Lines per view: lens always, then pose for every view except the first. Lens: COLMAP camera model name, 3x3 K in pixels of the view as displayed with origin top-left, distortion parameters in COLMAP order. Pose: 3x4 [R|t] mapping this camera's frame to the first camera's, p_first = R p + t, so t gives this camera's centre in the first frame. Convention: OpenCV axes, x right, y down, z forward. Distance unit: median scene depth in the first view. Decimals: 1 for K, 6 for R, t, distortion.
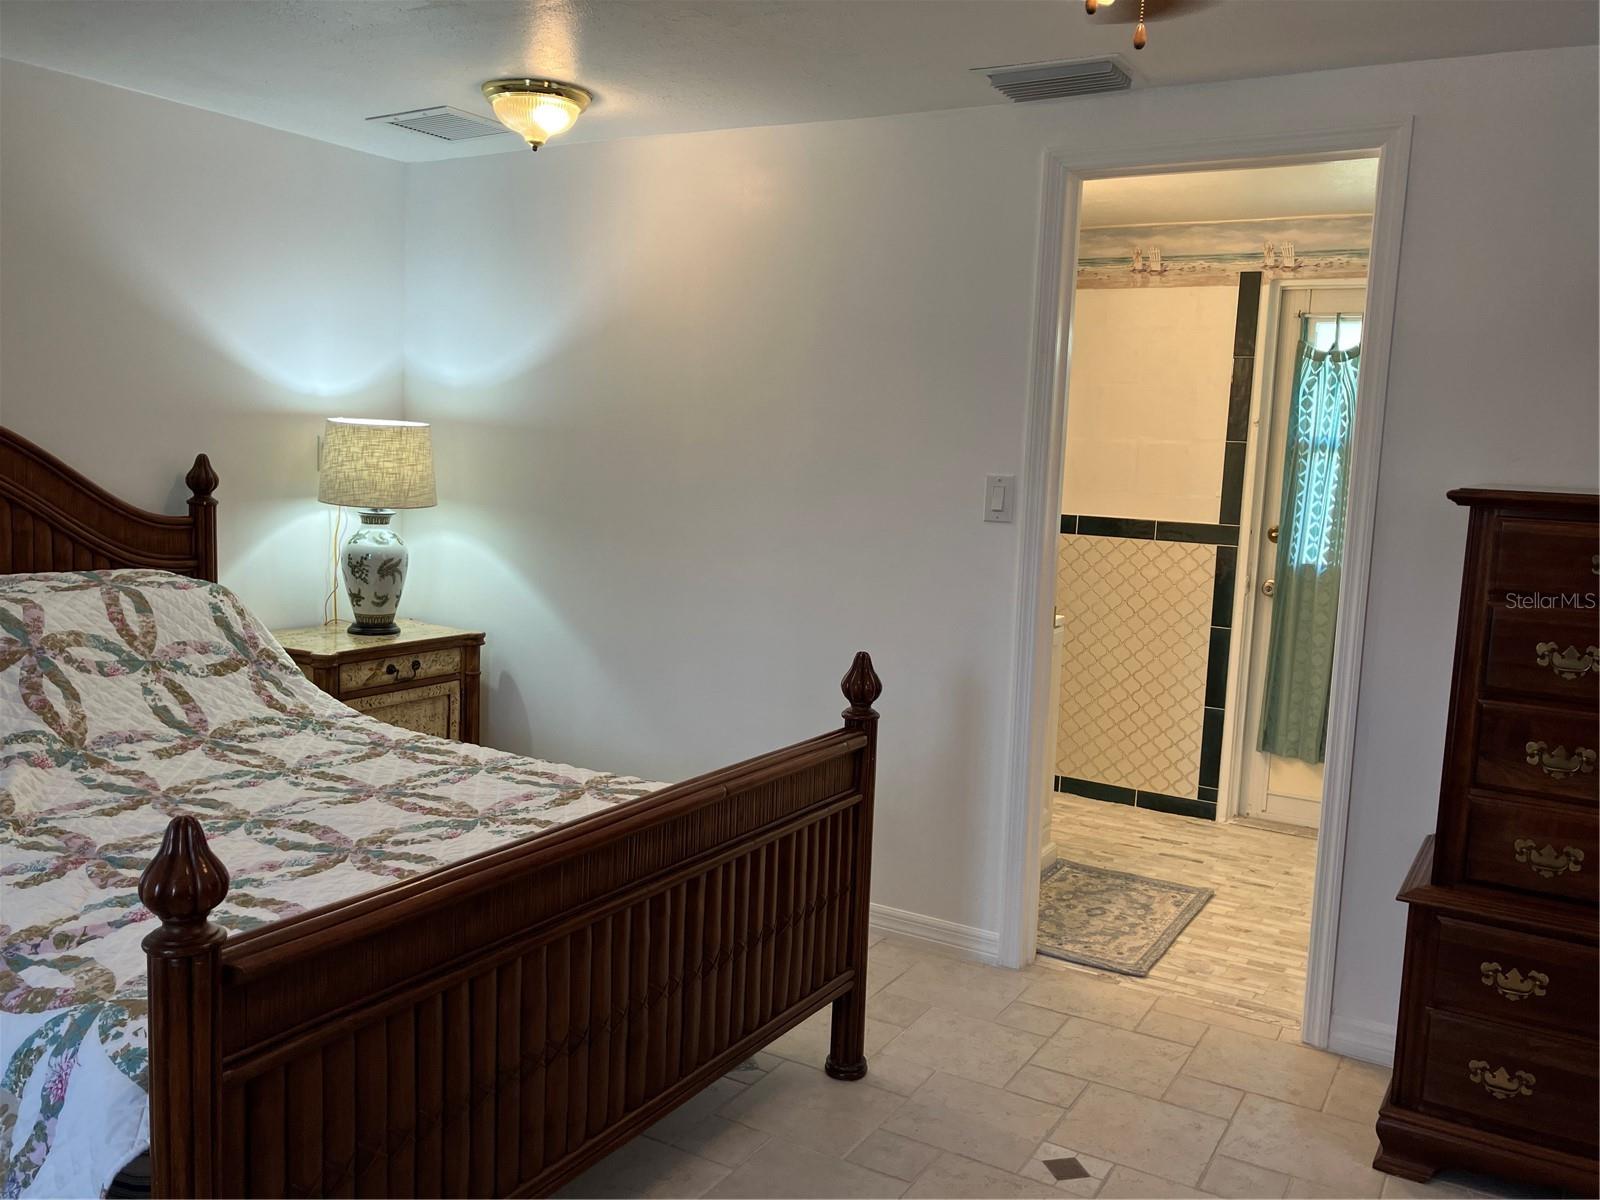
lens RADIAL K [[1326.1, 0, 844.2], [0, 1326.1, 592.5], [0, 0, 1]] dist [-0.057297, -0.002921]
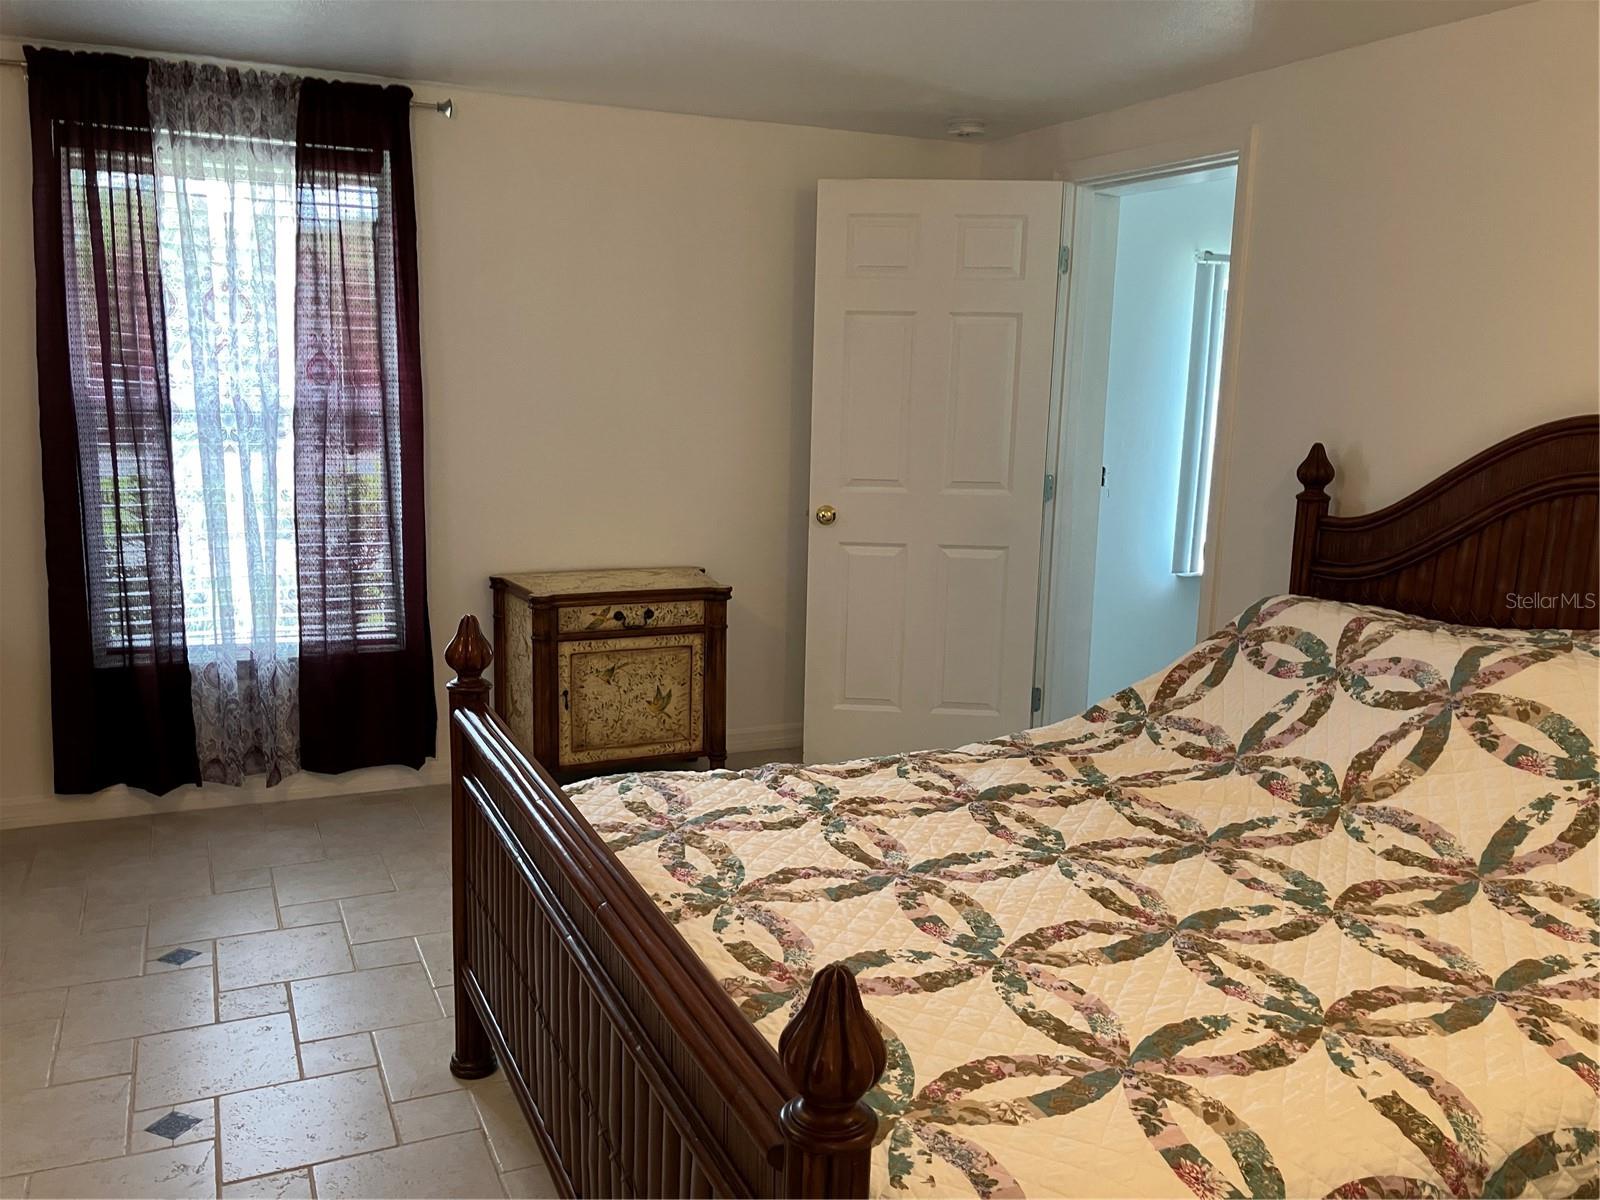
lens RADIAL K [[1311.5, 0, 800.0], [0, 1311.5, 600.0], [0, 0, 1]] dist [-0.010324, -0.014465]
pose [[-0.594850, 0.072670, -0.800545, 0.253631], [-0.148454, 0.968842, 0.198257, -0.105160], [0.790009, 0.236778, -0.565528, 0.949632]]
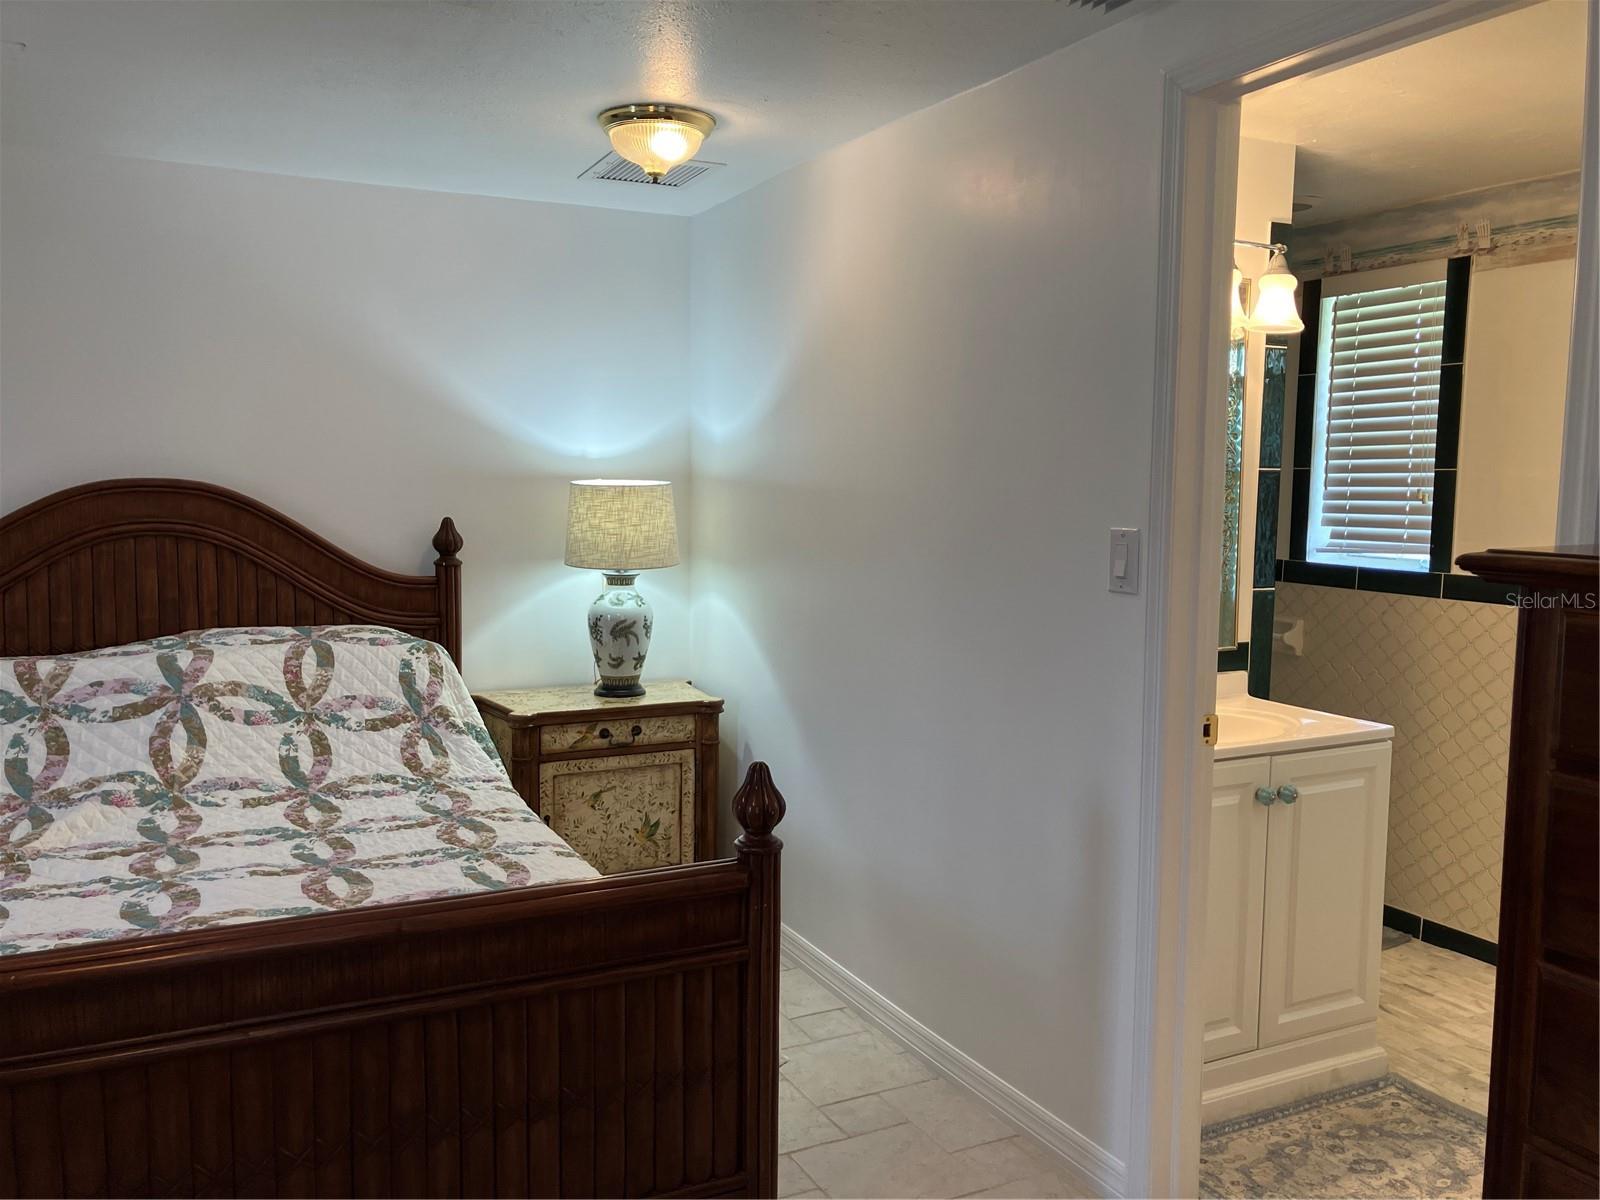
lens RADIAL K [[1311.5, 0, 800.0], [0, 1311.5, 600.0], [0, 0, 1]] dist [-0.010324, -0.014465]
pose [[0.826781, 0.016467, -0.562282, 0.370309], [-0.035947, 0.999075, -0.023597, -0.026570], [0.561373, 0.039722, 0.826609, 0.310065]]
